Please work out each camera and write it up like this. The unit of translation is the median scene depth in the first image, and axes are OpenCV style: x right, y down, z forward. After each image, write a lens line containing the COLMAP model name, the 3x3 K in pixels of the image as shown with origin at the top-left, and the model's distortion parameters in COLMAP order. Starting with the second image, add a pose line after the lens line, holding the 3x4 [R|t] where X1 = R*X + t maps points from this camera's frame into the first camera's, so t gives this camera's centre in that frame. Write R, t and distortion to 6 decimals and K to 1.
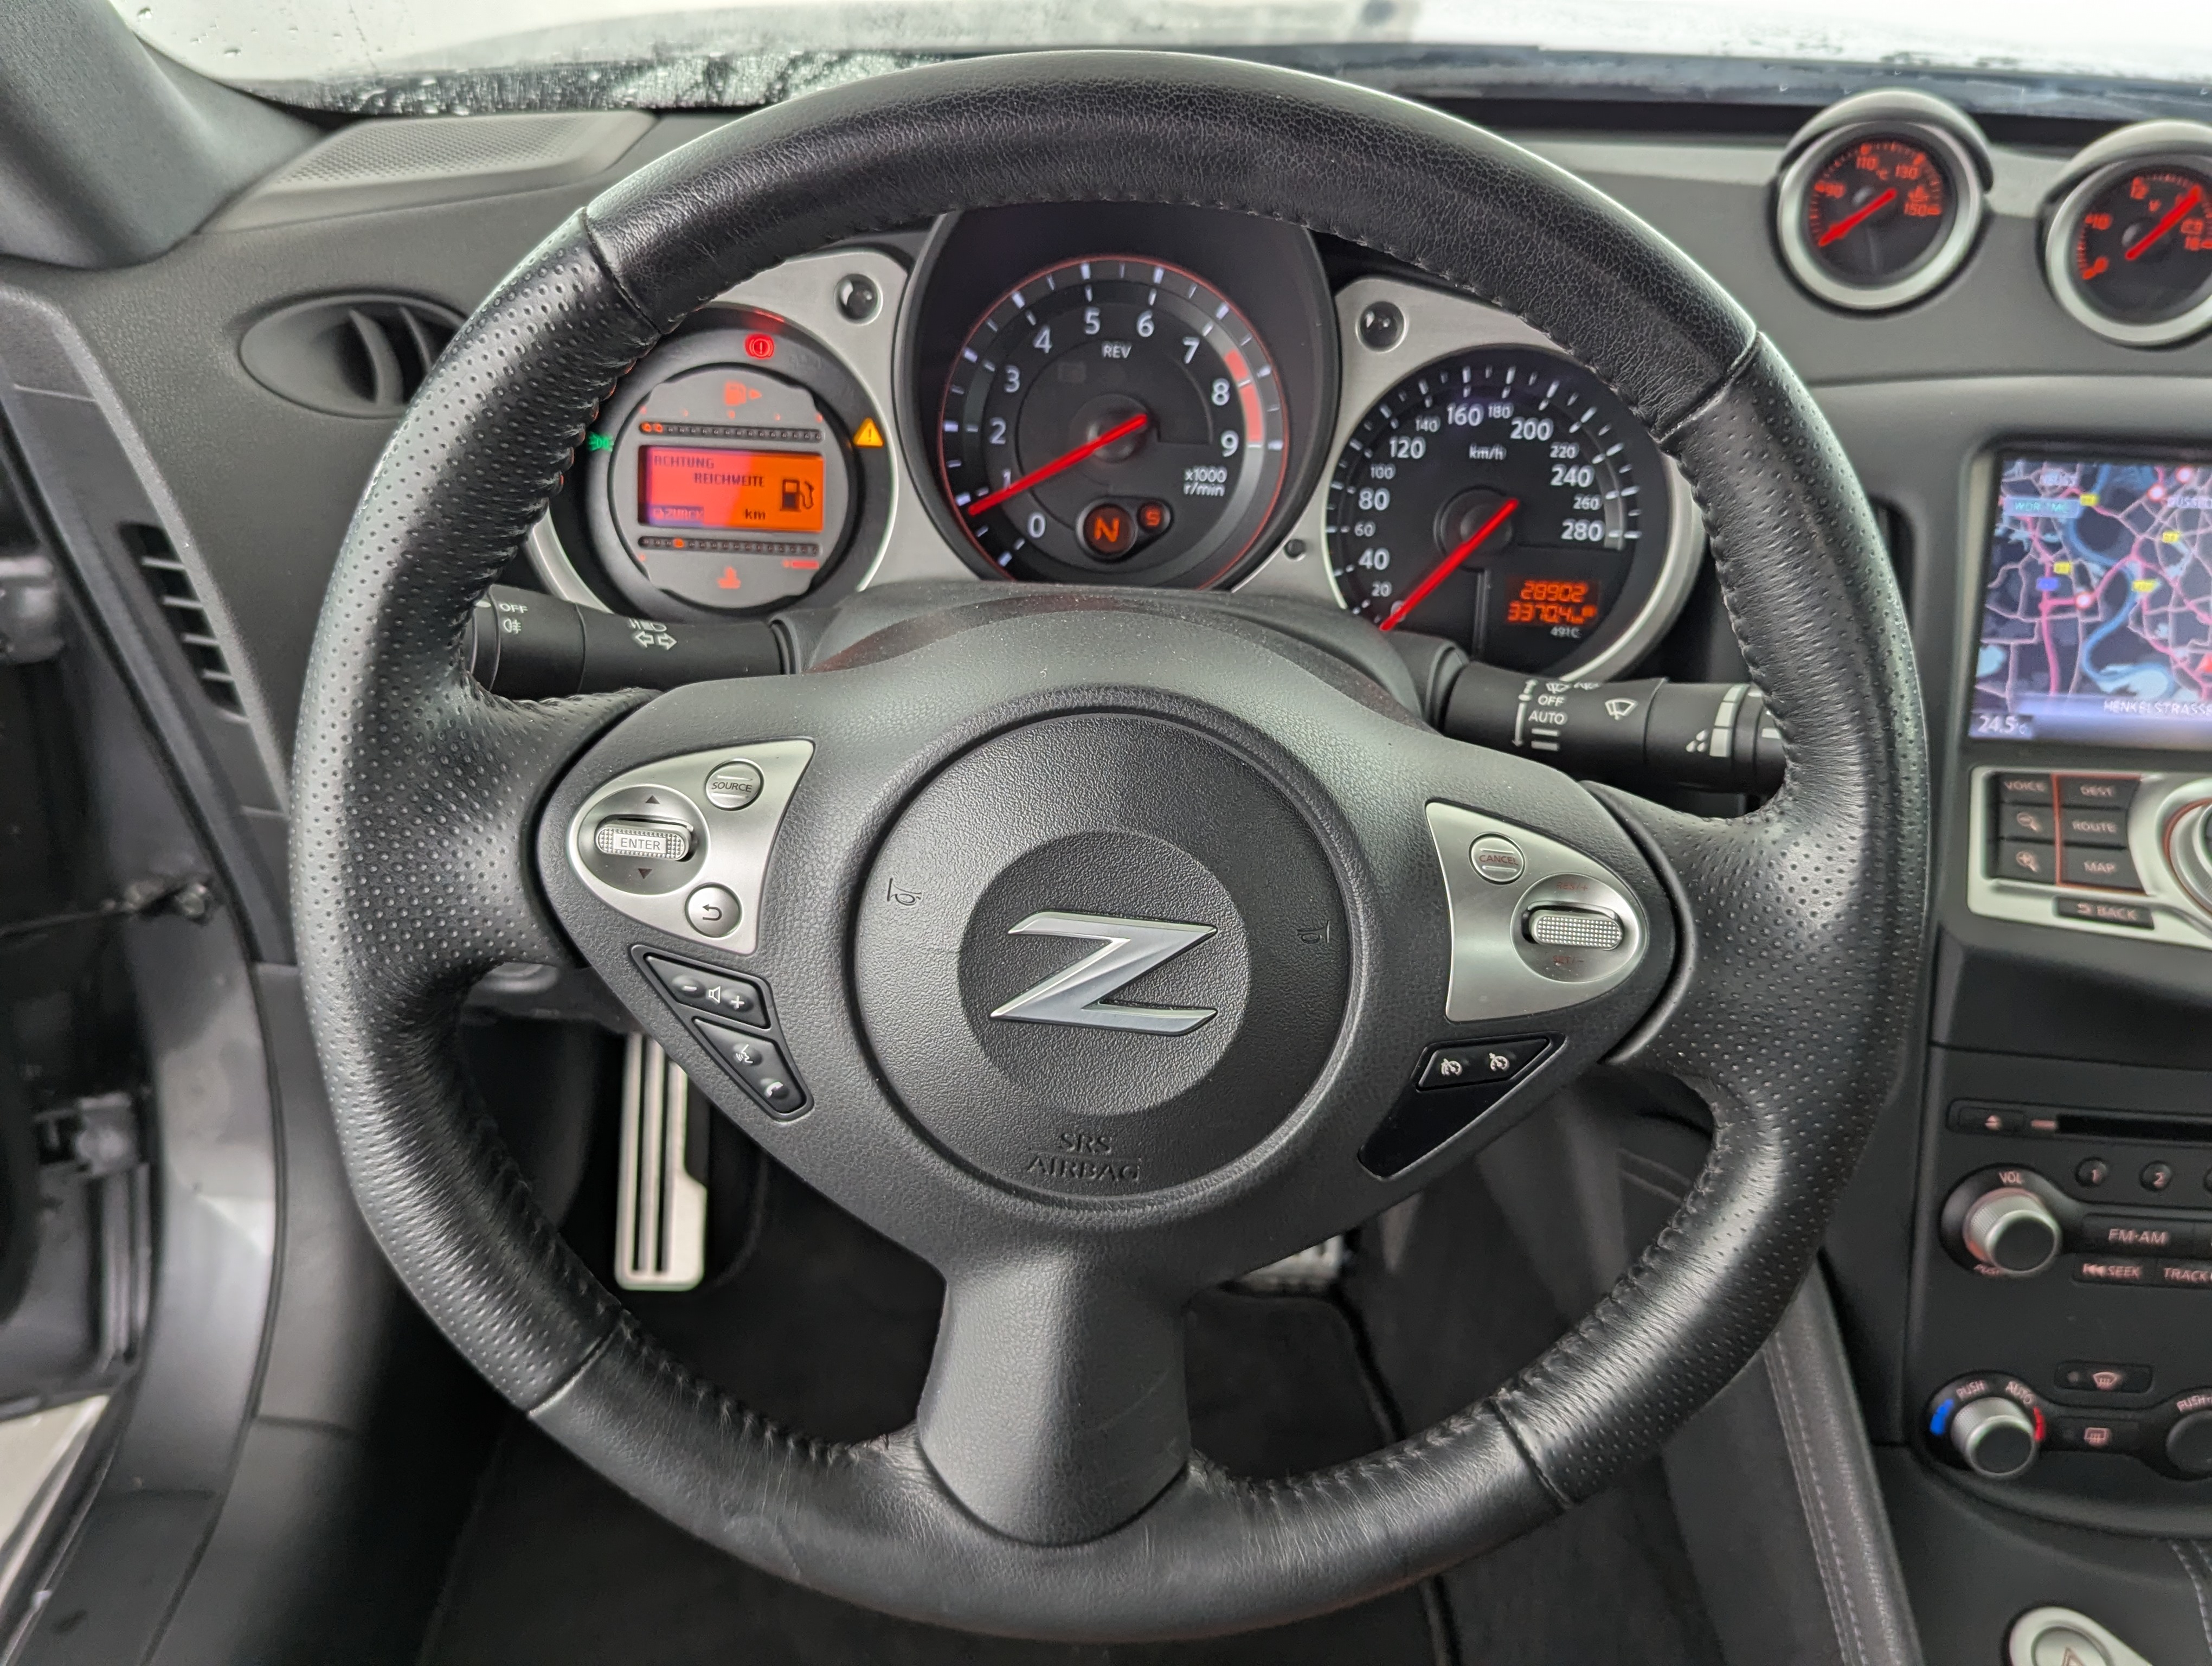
lens RADIAL K [[1728.1, 0, 1103.3], [0, 1728.1, 814.3], [0, 0, 1]] dist [0.010677, -0.003864]
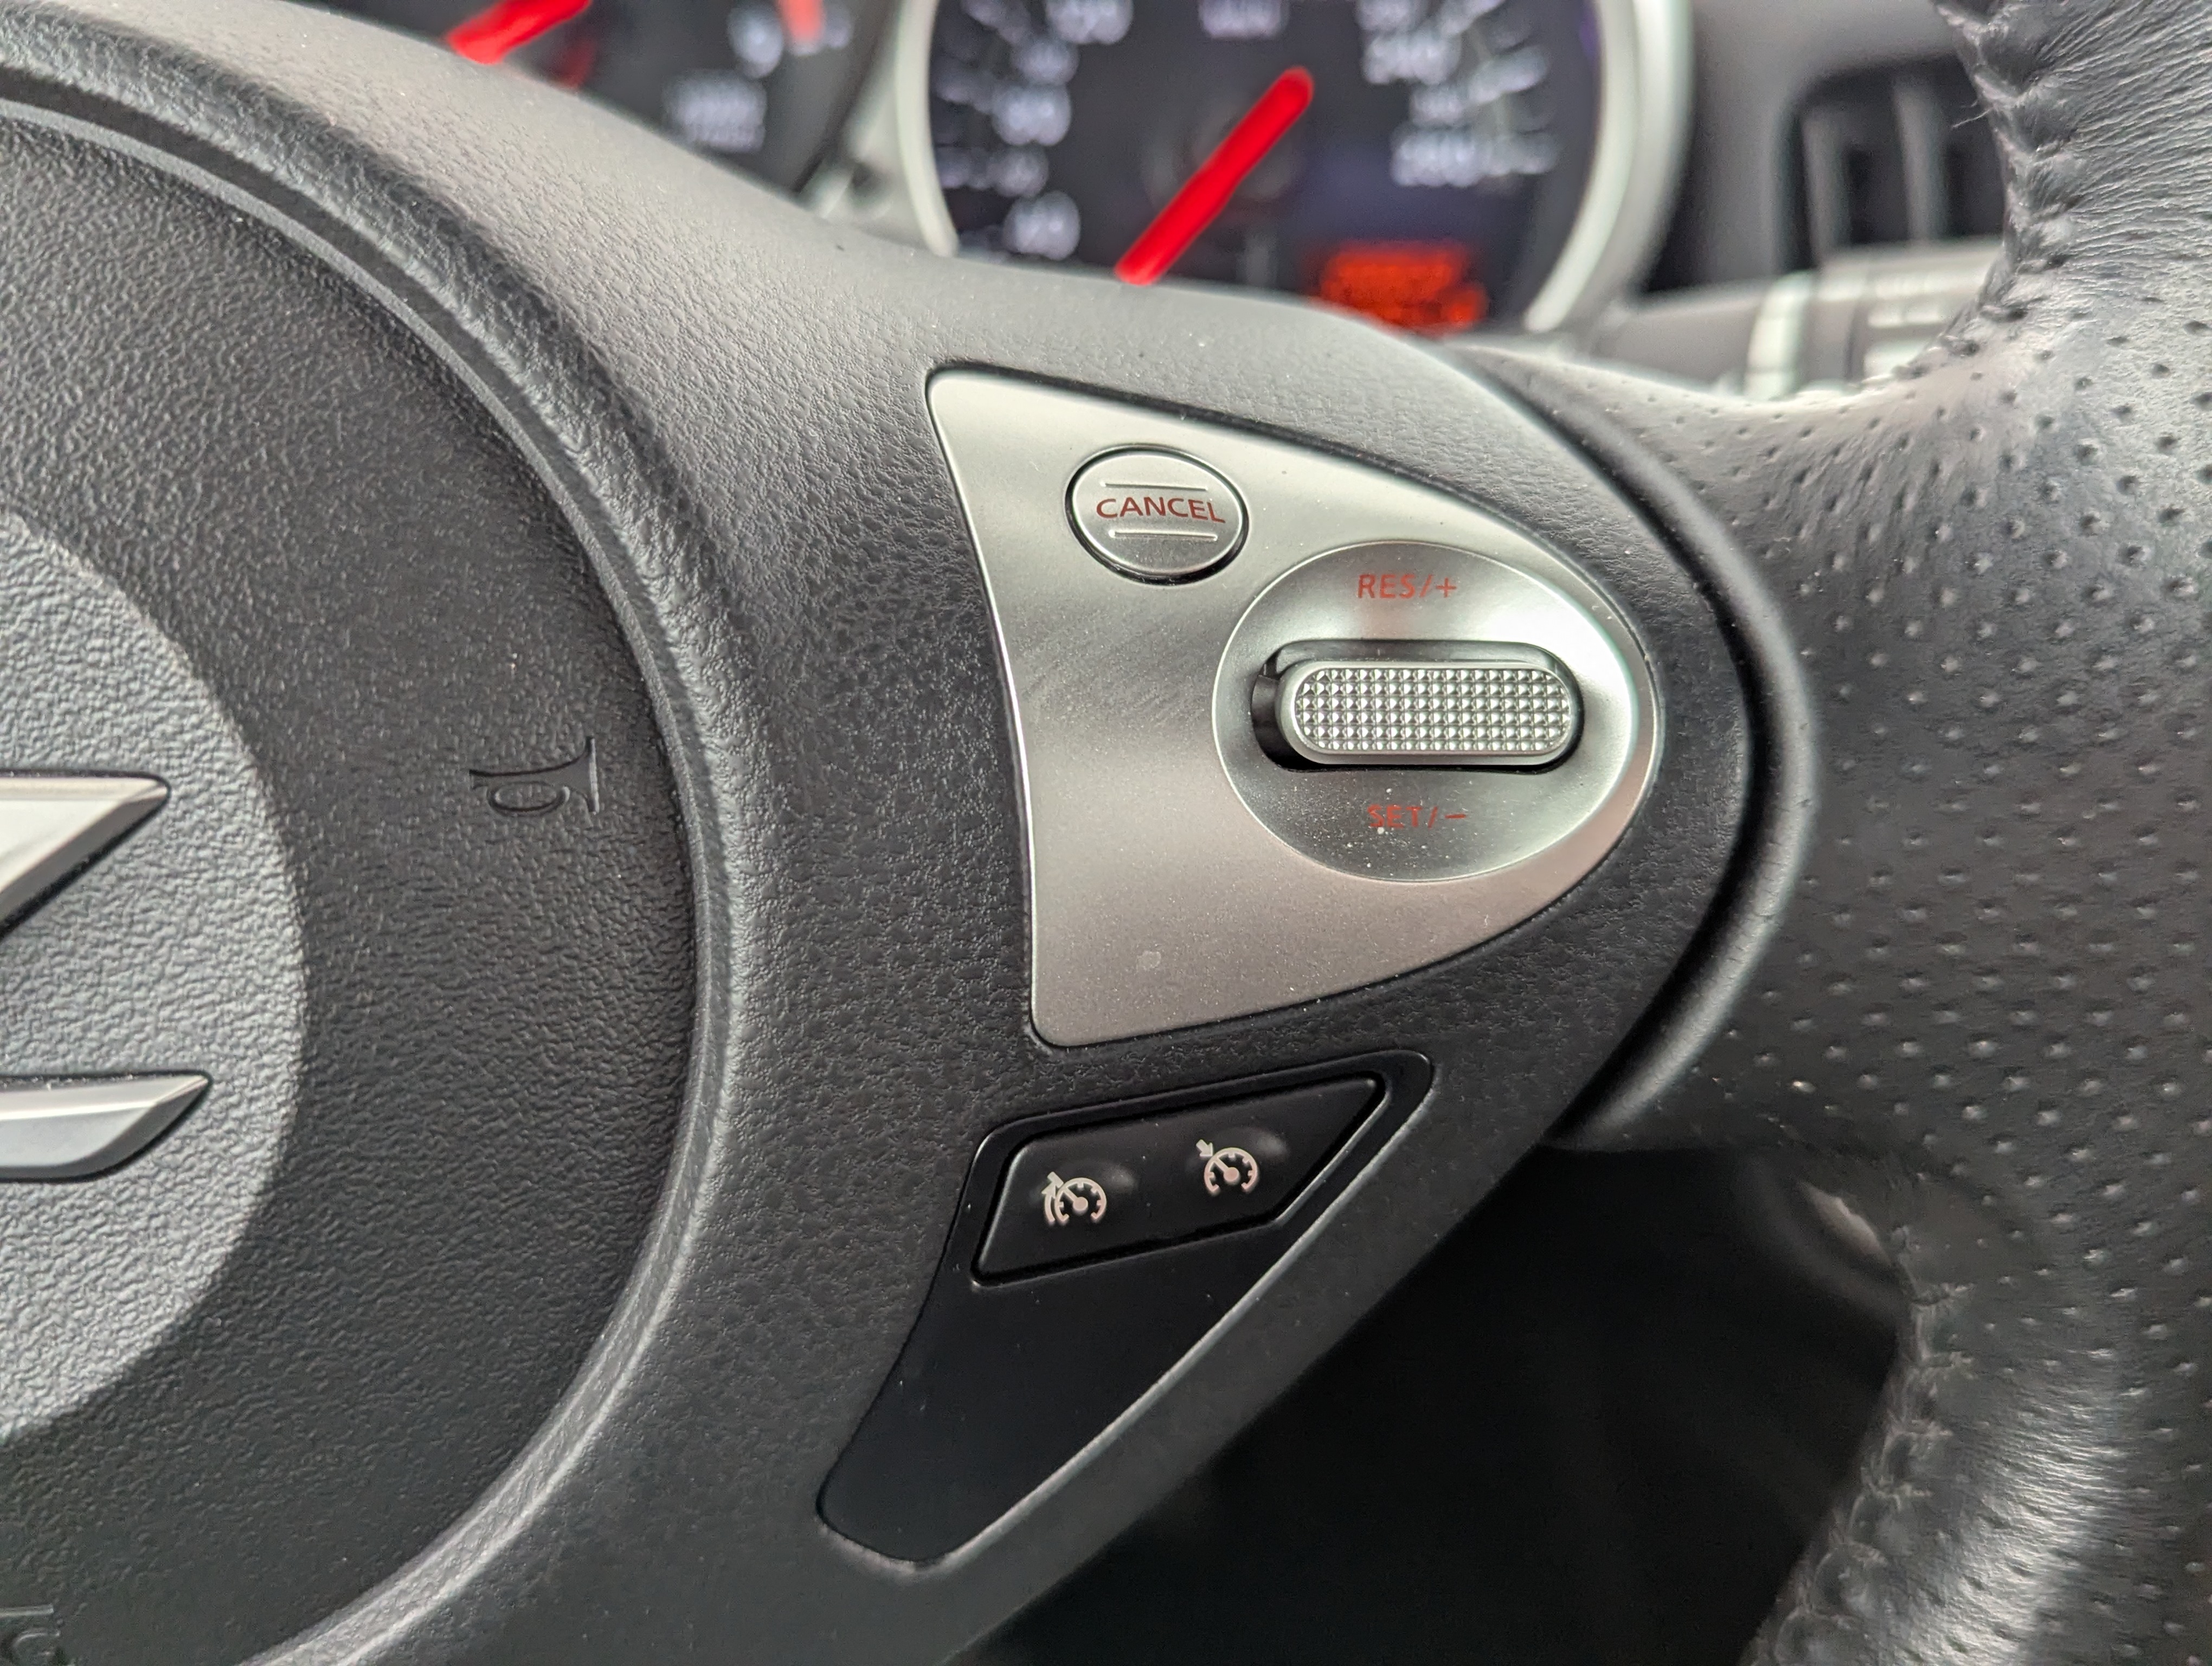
lens RADIAL K [[1728.1, 0, 1103.3], [0, 1728.1, 814.3], [0, 0, 1]] dist [0.010677, -0.003864]
pose [[0.995755, -0.086085, 0.032593, 0.145443], [0.088343, 0.993211, -0.075682, 0.073624], [-0.025856, 0.078240, 0.996599, 0.495901]]
